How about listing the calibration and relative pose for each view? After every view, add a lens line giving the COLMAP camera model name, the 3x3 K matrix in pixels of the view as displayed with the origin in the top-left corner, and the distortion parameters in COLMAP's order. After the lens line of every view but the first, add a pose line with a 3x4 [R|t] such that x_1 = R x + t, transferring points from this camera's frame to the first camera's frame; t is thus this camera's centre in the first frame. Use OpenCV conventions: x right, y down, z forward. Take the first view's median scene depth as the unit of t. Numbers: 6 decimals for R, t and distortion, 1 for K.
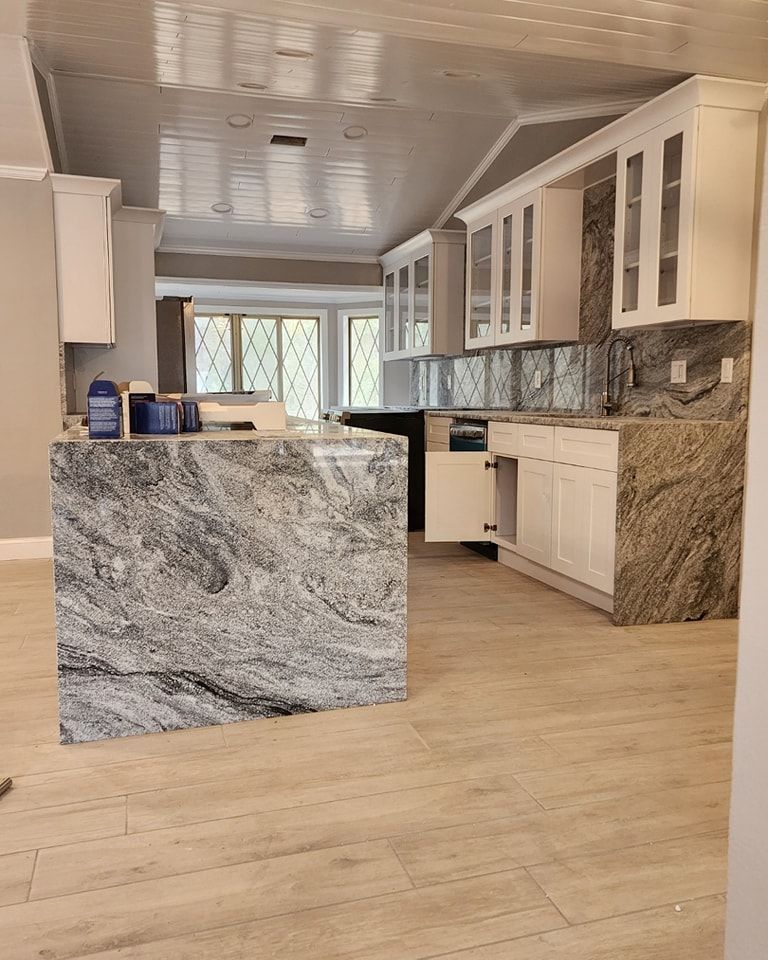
lens RADIAL K [[798.1, 0, 382.6], [0, 798.1, 482.8], [0, 0, 1]] dist [0.059401, -0.039195]
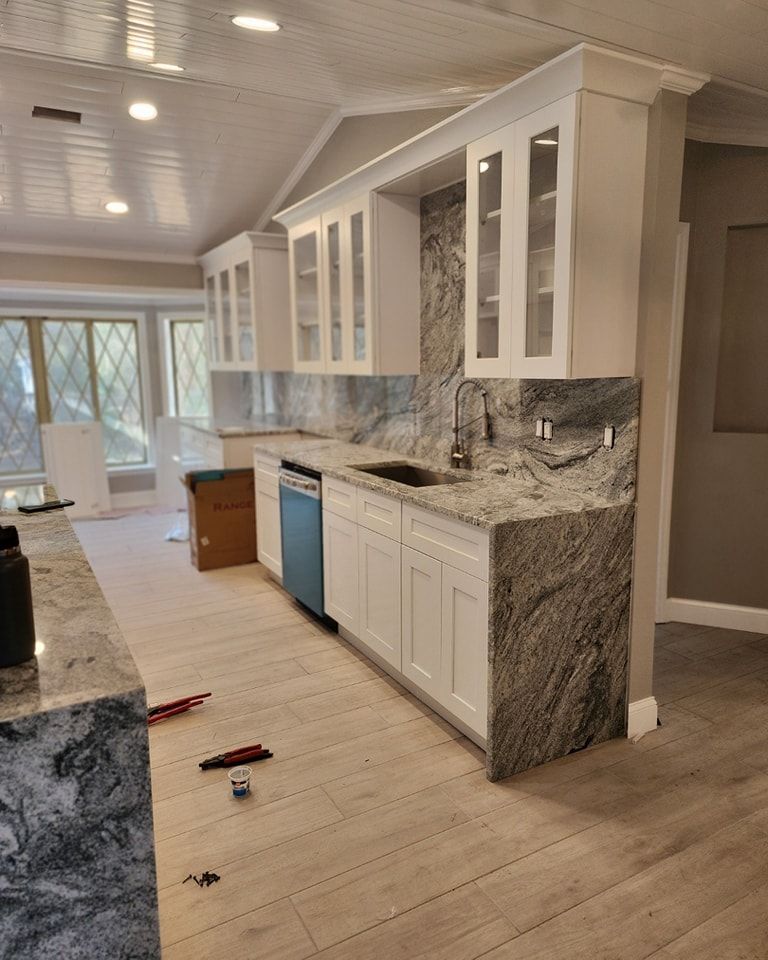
lens RADIAL K [[683.0, 0, 387.6], [0, 683.0, 479.6], [0, 0, 1]] dist [0.050977, -0.031217]
pose [[0.976104, -0.044546, 0.212688, 0.062857], [0.033407, 0.997889, 0.055684, -0.137936], [-0.214719, -0.047249, 0.975532, 0.365739]]
